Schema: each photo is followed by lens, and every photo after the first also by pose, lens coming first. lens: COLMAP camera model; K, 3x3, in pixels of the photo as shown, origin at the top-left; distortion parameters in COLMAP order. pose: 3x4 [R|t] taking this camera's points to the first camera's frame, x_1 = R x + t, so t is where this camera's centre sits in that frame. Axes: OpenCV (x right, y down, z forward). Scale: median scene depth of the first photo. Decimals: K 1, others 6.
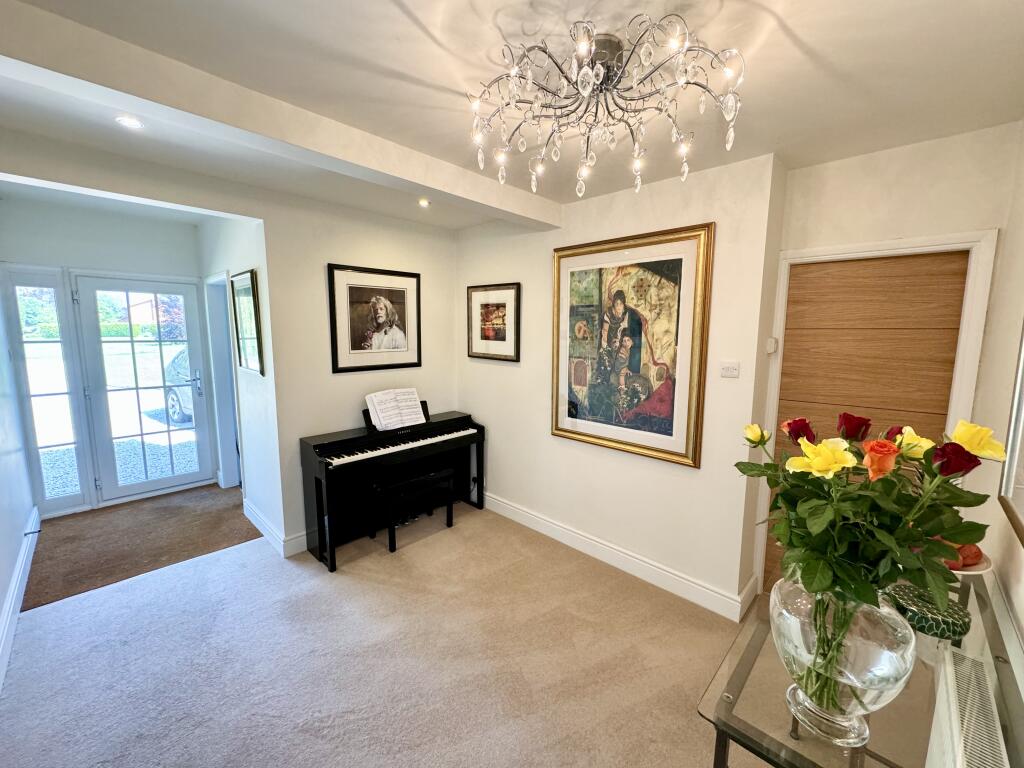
lens RADIAL K [[408.0, 0, 512.0], [0, 408.0, 384.0], [0, 0, 1]] dist [-0.000065, 0.000124]
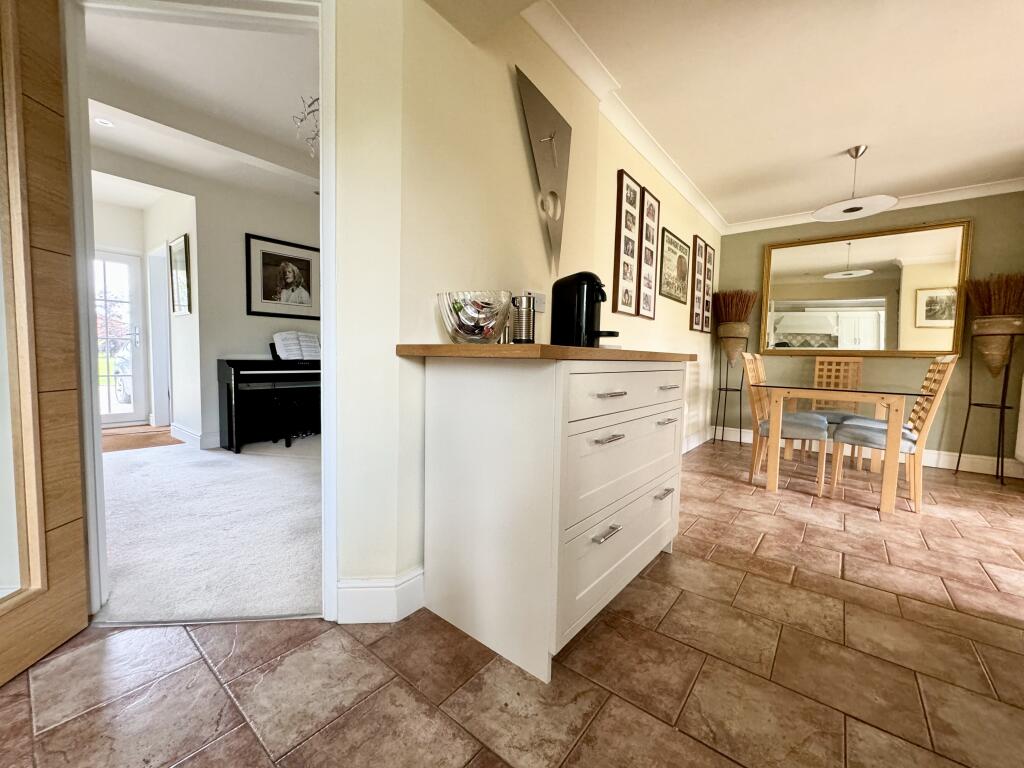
lens RADIAL K [[408.0, 0, 512.0], [0, 408.0, 384.0], [0, 0, 1]] dist [-0.000065, 0.000124]
pose [[0.995645, 0.011363, 0.092532, 0.292332], [-0.006161, 0.998394, -0.056313, 0.258941], [-0.093023, 0.055498, 0.994116, -0.381343]]
